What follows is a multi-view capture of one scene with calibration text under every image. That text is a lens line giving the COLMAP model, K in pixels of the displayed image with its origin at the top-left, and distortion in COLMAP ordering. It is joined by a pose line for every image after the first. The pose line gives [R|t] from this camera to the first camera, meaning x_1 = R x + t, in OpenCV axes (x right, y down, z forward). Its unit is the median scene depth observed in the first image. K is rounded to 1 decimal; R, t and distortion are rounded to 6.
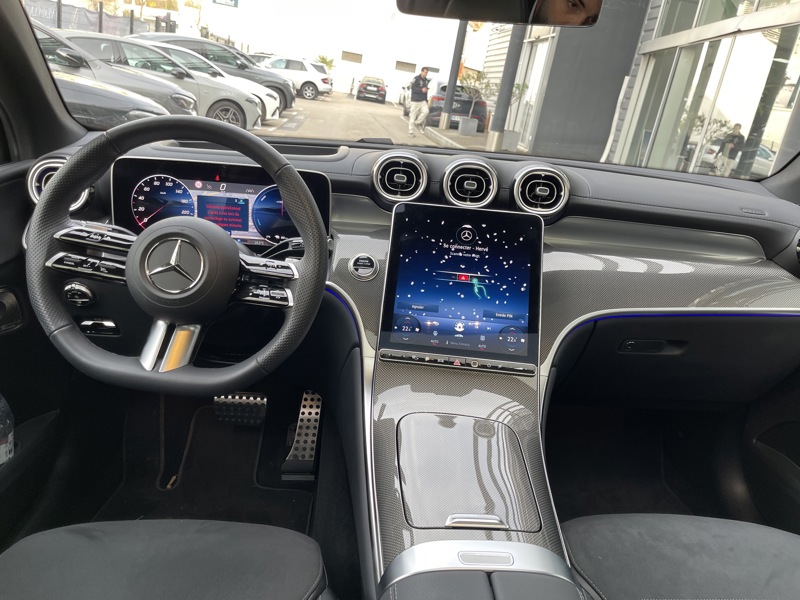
lens RADIAL K [[618.6, 0, 400.0], [0, 618.6, 300.0], [0, 0, 1]] dist [-0.000101, -0.005432]
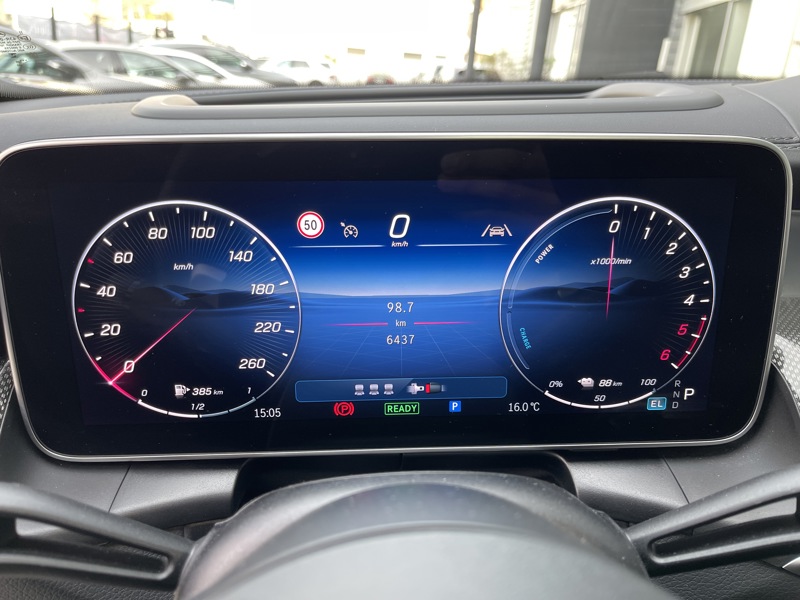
lens RADIAL K [[618.6, 0, 400.0], [0, 618.6, 300.0], [0, 0, 1]] dist [-0.000101, -0.005432]
pose [[0.996662, -0.076112, -0.029526, -0.275057], [0.076339, 0.997060, 0.006606, -0.149411], [0.028936, -0.008838, 0.999542, 0.714154]]
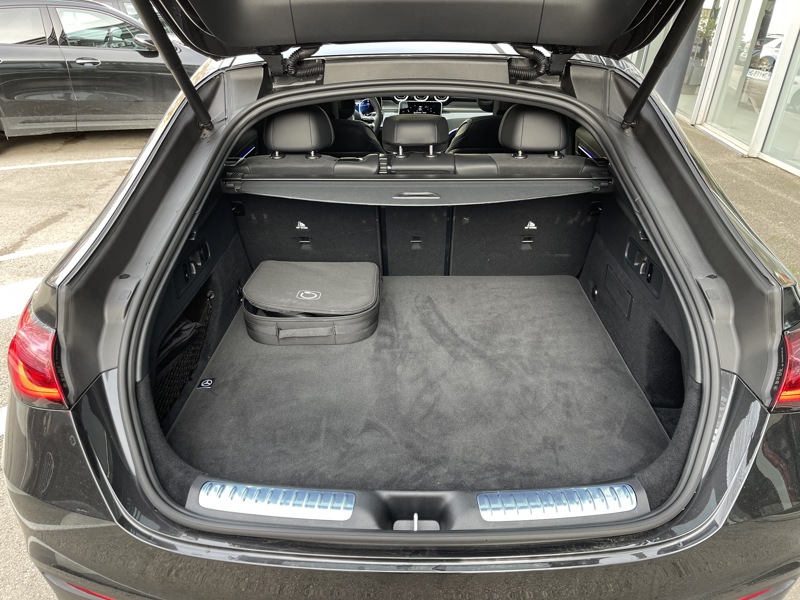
lens RADIAL K [[618.6, 0, 400.0], [0, 618.6, 300.0], [0, 0, 1]] dist [-0.000101, -0.005432]
pose [[0.993270, -0.045324, -0.106585, 0.312654], [0.061140, 0.986771, 0.150148, 0.420200], [0.098370, -0.155654, 0.982901, -2.582699]]
